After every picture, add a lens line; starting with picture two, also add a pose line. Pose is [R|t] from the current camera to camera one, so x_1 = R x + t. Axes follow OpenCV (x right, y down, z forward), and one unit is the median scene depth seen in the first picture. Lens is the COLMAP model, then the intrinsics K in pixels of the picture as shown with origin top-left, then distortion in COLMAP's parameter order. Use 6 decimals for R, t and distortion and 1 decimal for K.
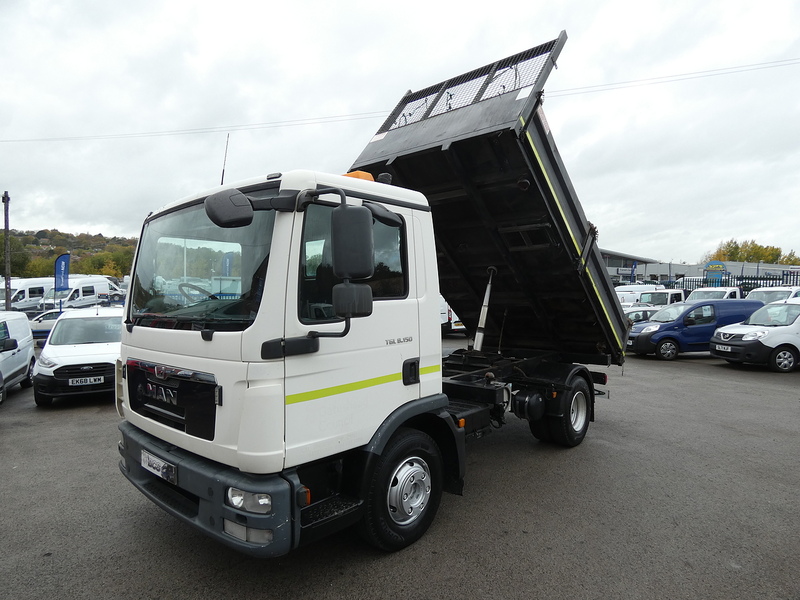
lens RADIAL K [[483.2, 0, 407.4], [0, 483.2, 279.1], [0, 0, 1]] dist [-0.052484, 0.029199]
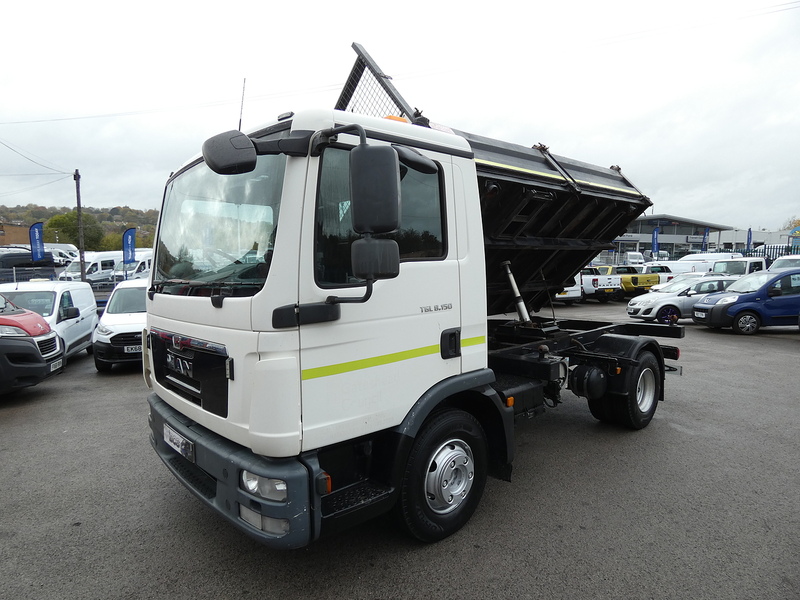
lens RADIAL K [[479.5, 0, 400.6], [0, 479.5, 288.9], [0, 0, 1]] dist [-0.017895, 0.001074]
pose [[0.992235, 0.000238, -0.124376, 0.024958], [0.009751, 0.996771, 0.079697, 0.021988], [0.123993, -0.080291, 0.989029, 0.134344]]
